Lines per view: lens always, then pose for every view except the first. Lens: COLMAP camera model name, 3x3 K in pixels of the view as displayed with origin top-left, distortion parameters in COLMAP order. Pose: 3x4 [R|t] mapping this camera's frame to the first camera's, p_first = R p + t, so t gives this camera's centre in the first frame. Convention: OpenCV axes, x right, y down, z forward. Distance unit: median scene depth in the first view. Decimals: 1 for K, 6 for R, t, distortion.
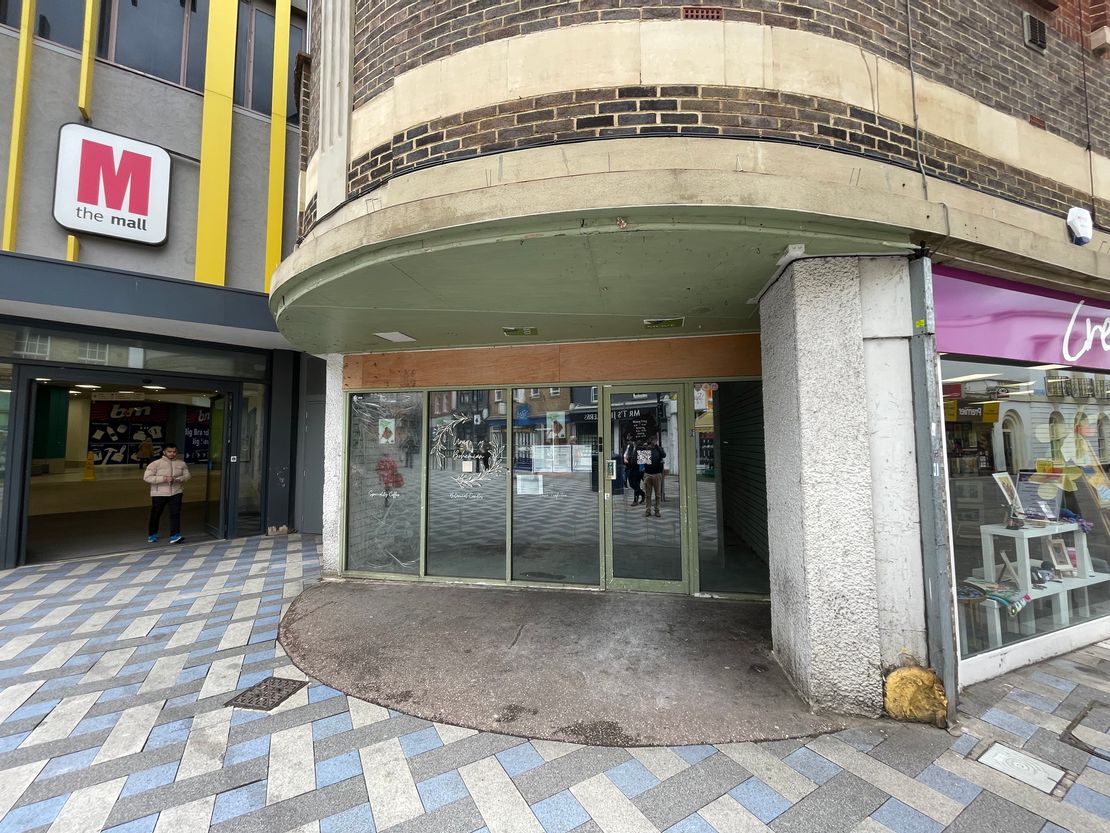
lens RADIAL K [[446.9, 0, 548.1], [0, 446.9, 416.3], [0, 0, 1]] dist [-0.010074, 0.000626]
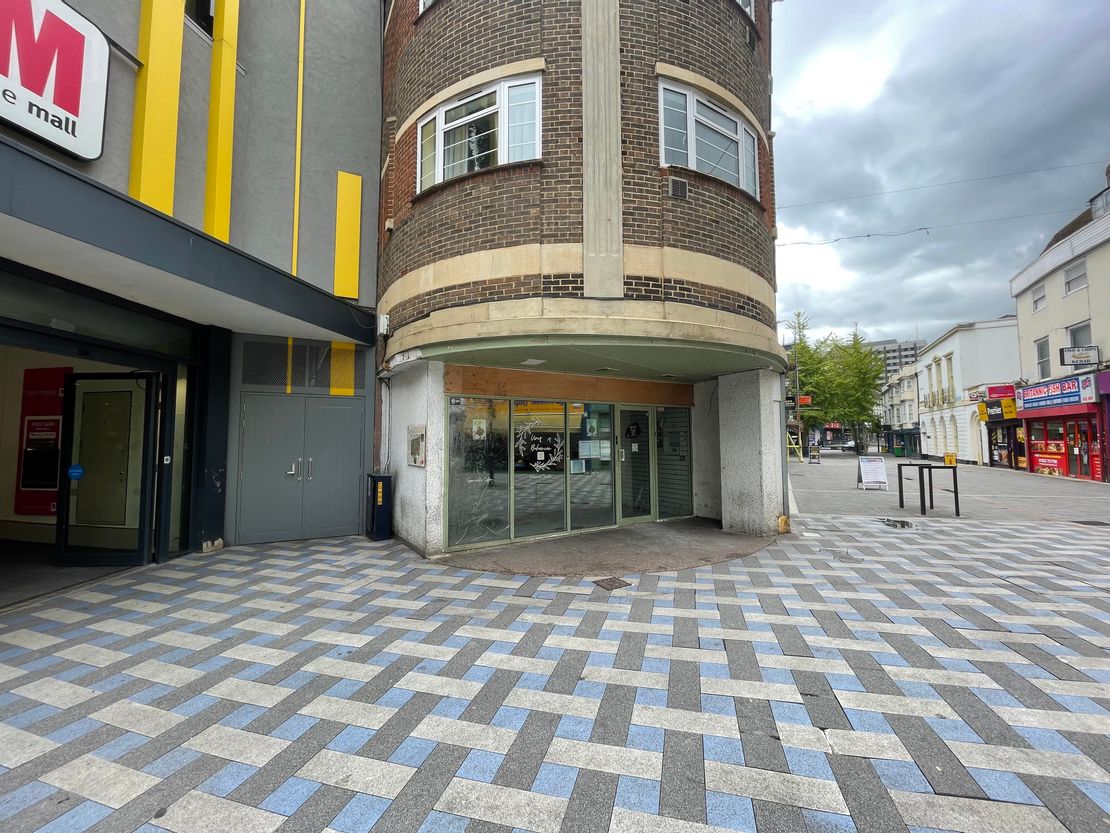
lens RADIAL K [[446.9, 0, 557.7], [0, 446.9, 418.1], [0, 0, 1]] dist [-0.010074, 0.000626]
pose [[0.732179, 0.036242, 0.680147, -1.279965], [-0.037975, 0.999202, -0.012362, 0.010776], [-0.680053, -0.016777, 0.732971, -0.070137]]
